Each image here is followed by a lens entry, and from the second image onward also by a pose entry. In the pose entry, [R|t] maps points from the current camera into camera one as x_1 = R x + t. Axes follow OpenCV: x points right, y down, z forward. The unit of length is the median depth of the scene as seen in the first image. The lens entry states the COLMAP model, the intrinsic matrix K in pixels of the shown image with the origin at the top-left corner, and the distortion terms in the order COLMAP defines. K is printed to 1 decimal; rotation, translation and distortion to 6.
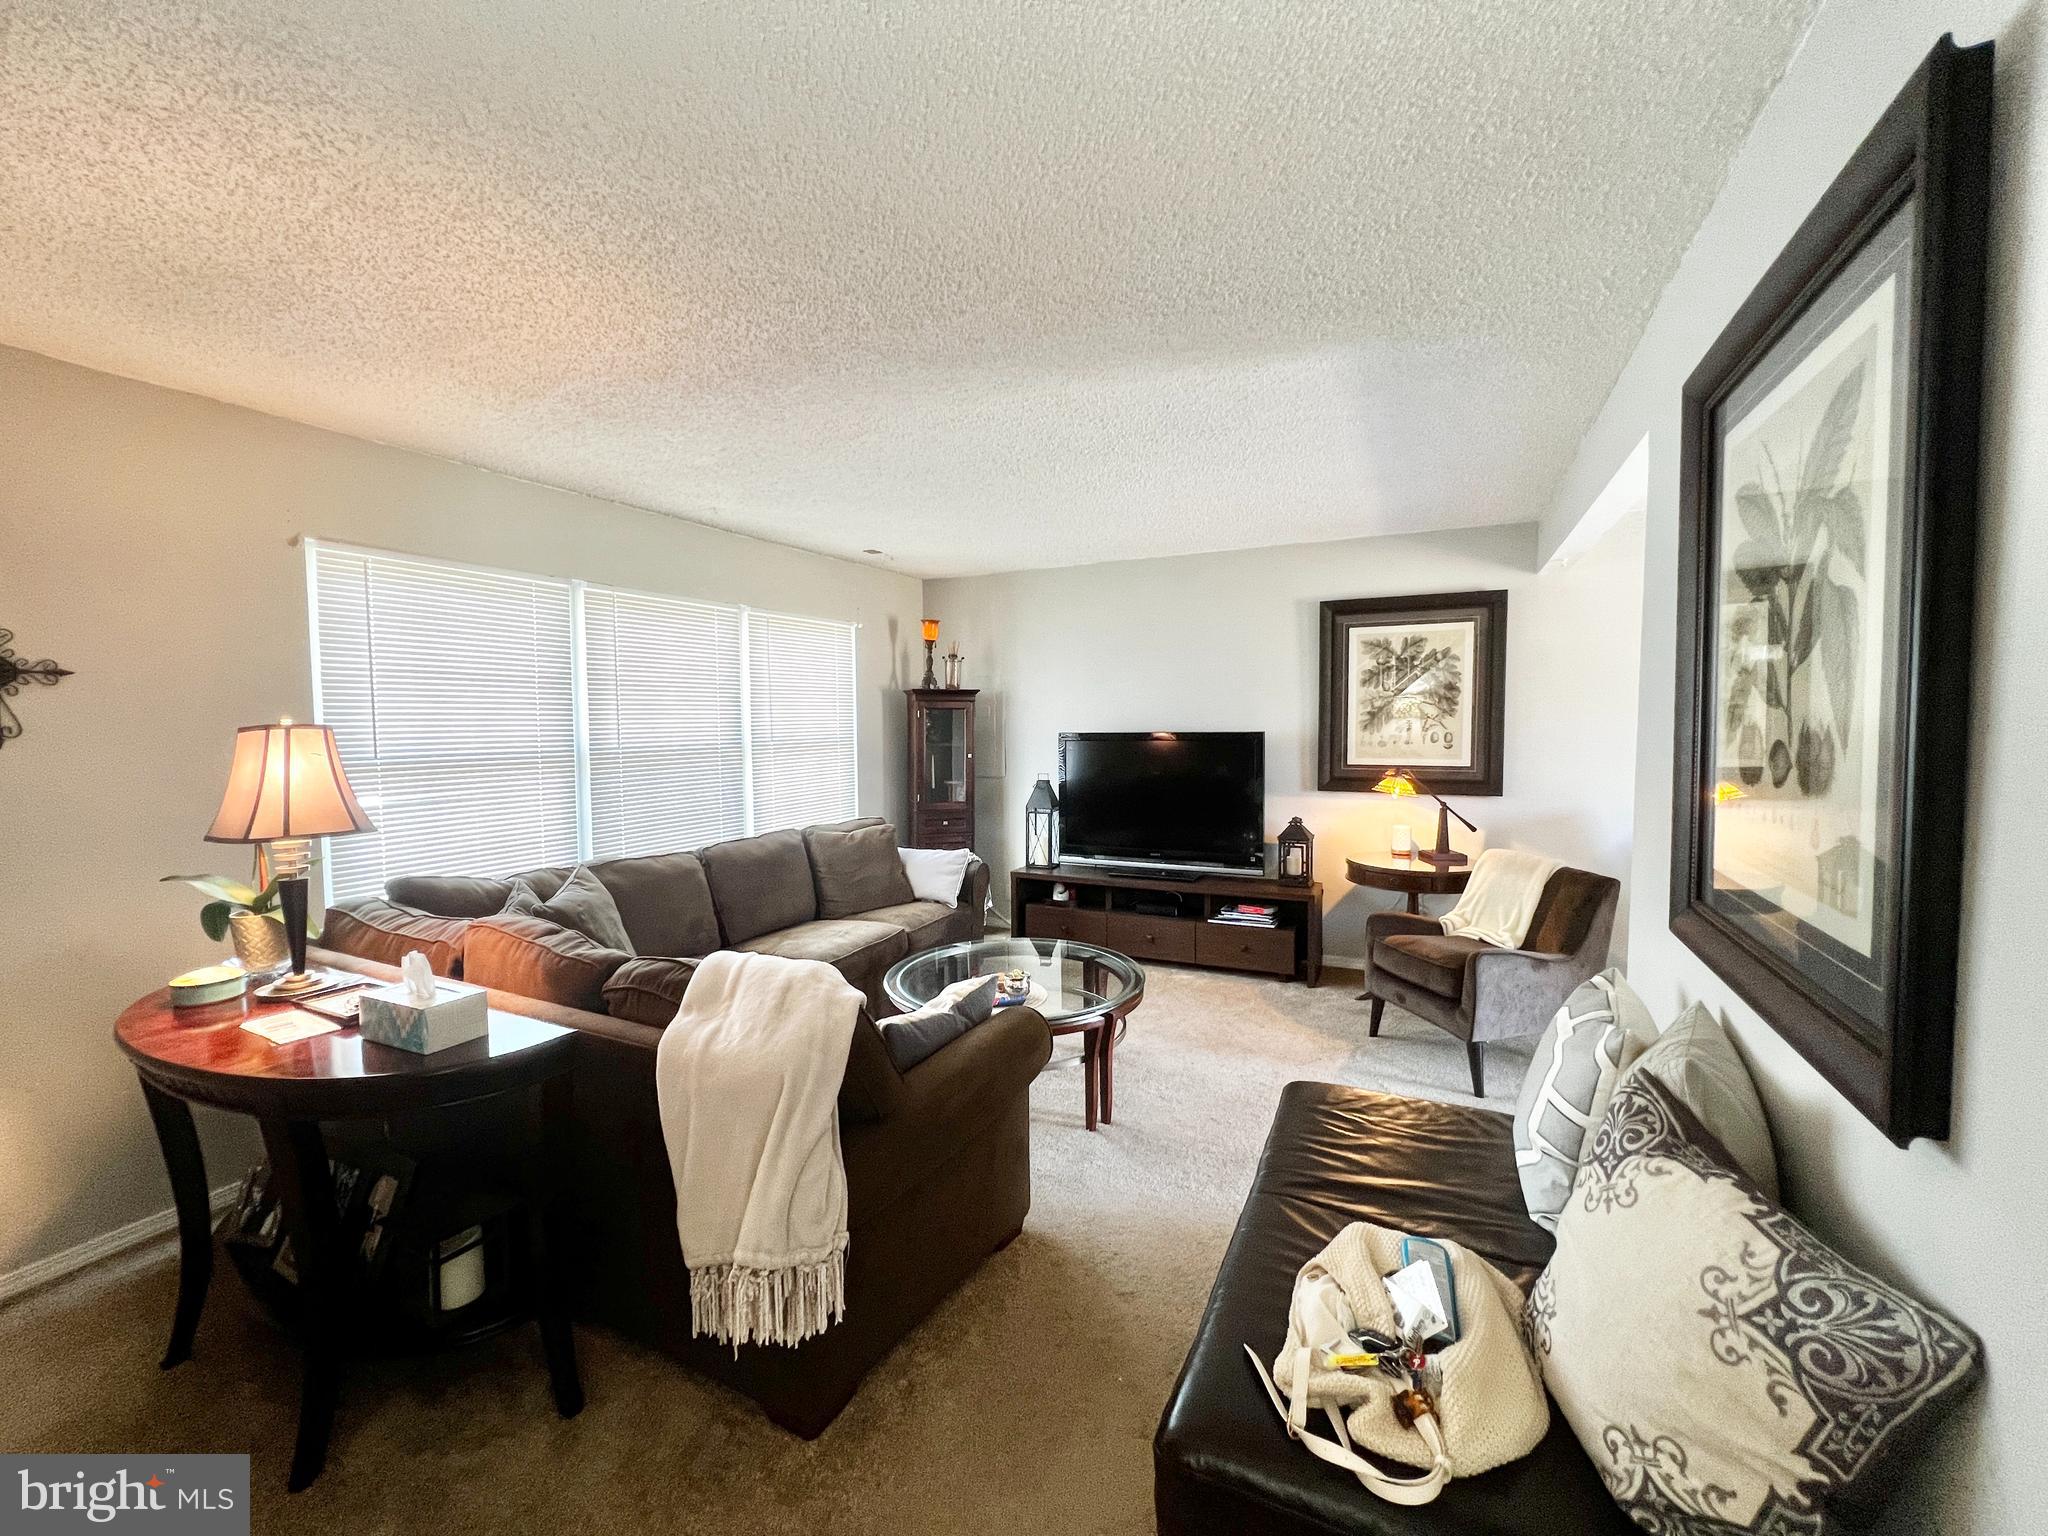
lens RADIAL K [[823.0, 0, 1026.2], [0, 823.0, 757.7], [0, 0, 1]] dist [-0.003153, 0.000010]
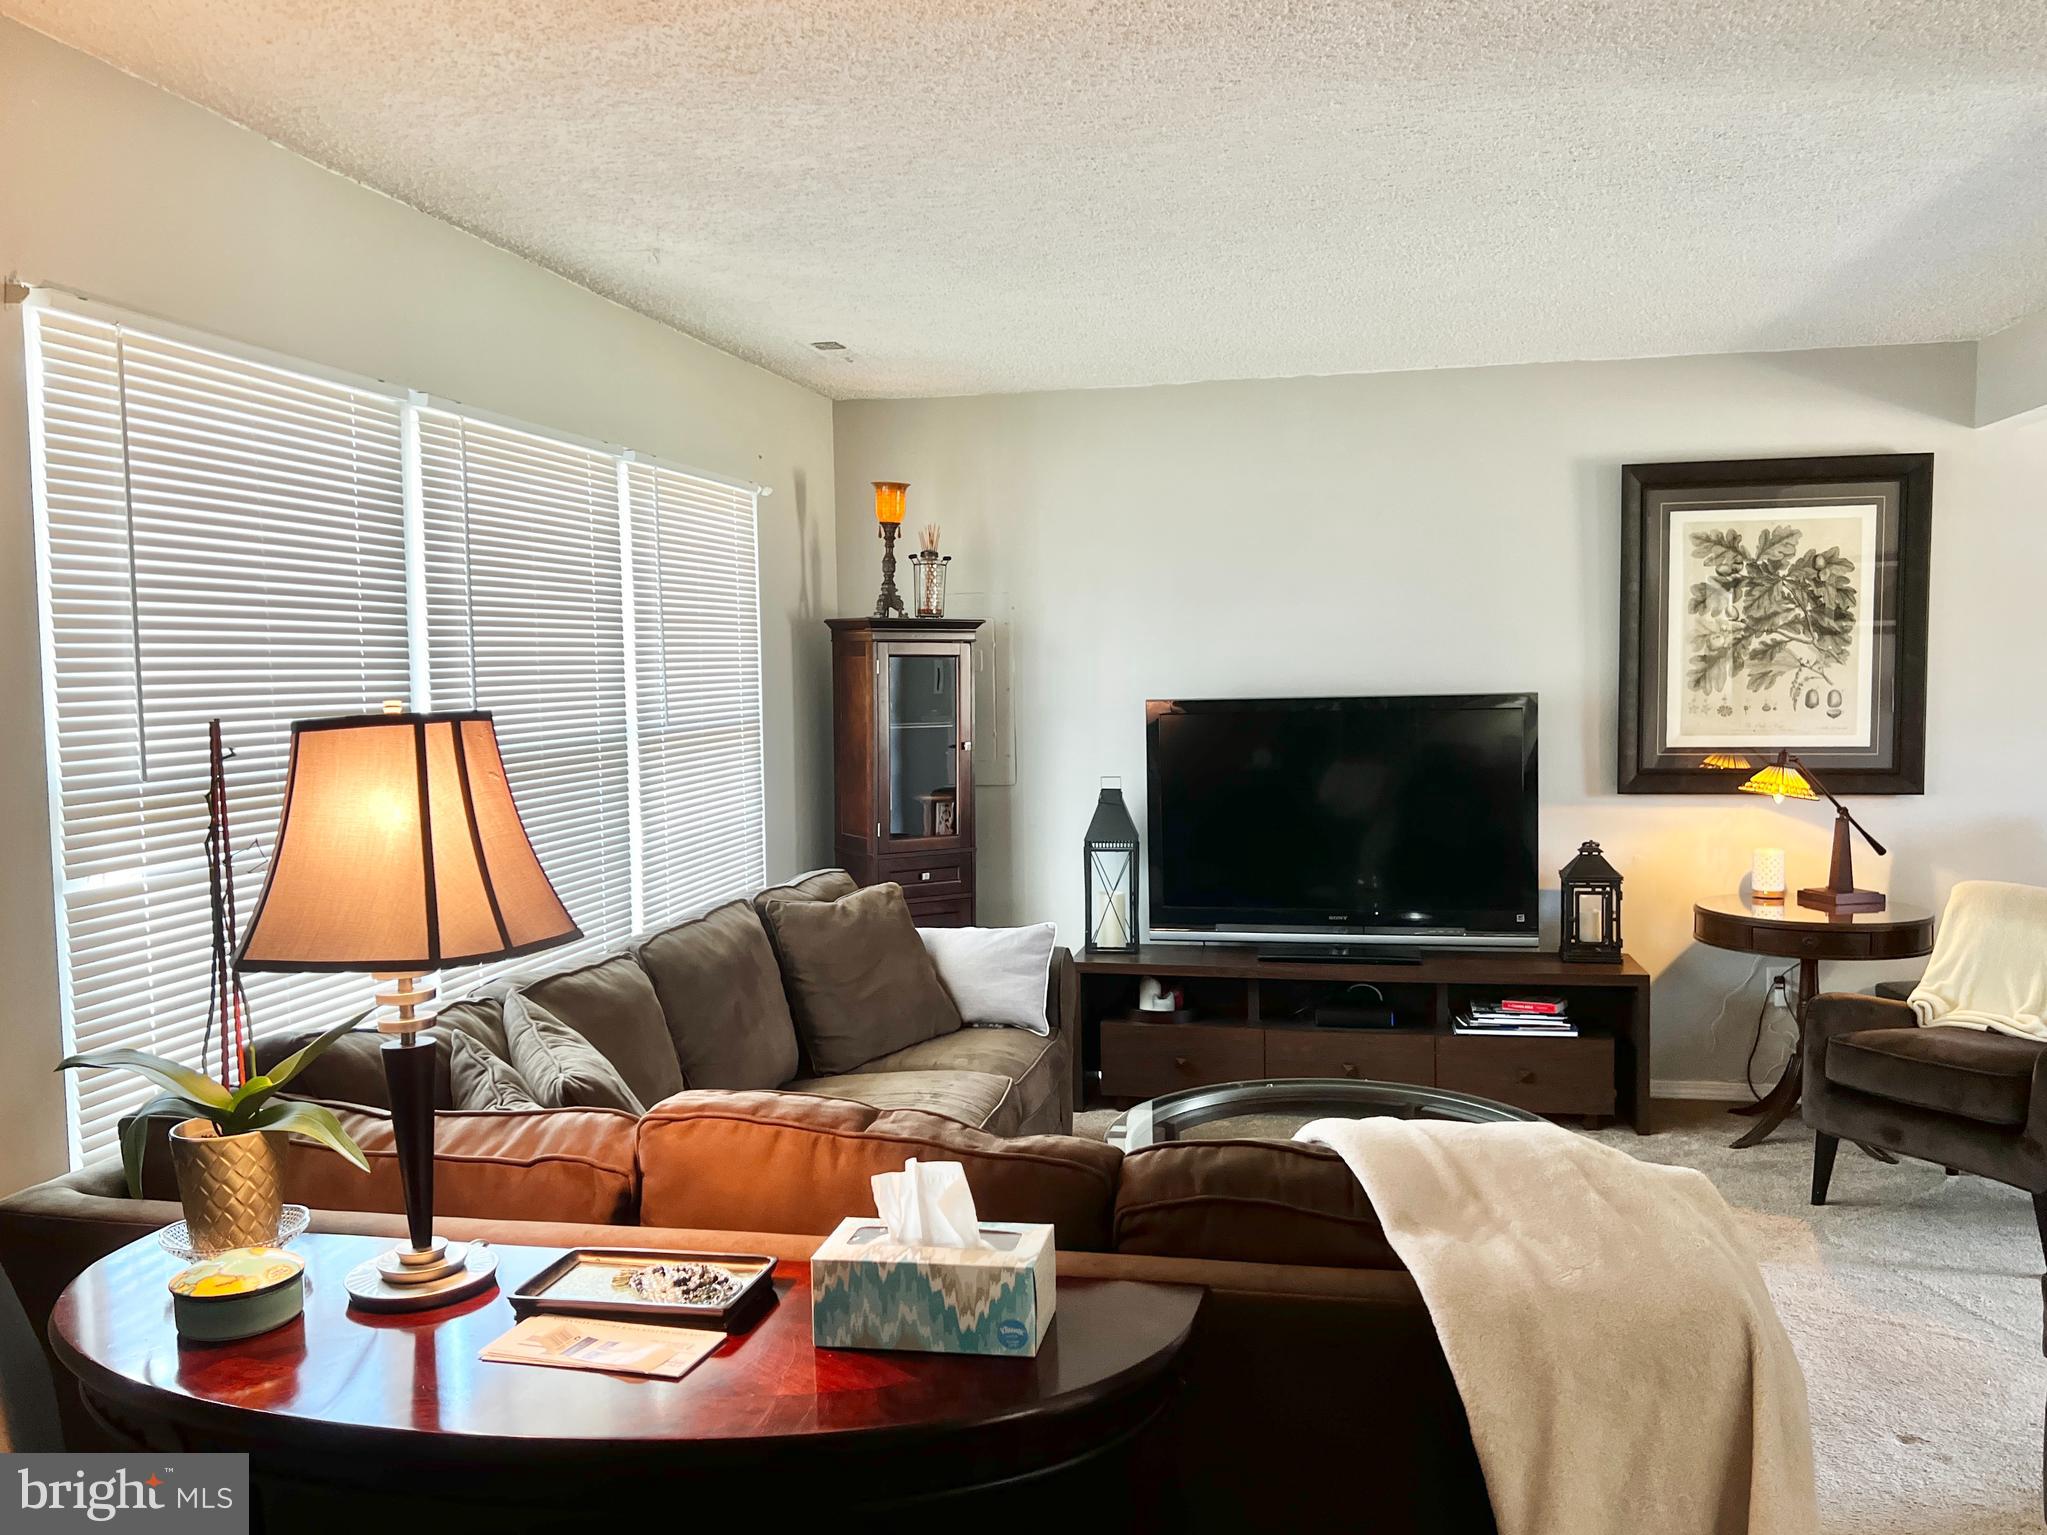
lens RADIAL K [[1600.8, 0, 1023.4], [0, 1600.8, 768.5], [0, 0, 1]] dist [0.044040, -0.031455]
pose [[0.967796, -0.024422, 0.250548, -0.343833], [0.020208, 0.999608, 0.019378, -0.008529], [-0.250923, -0.013691, 0.967910, 0.012815]]
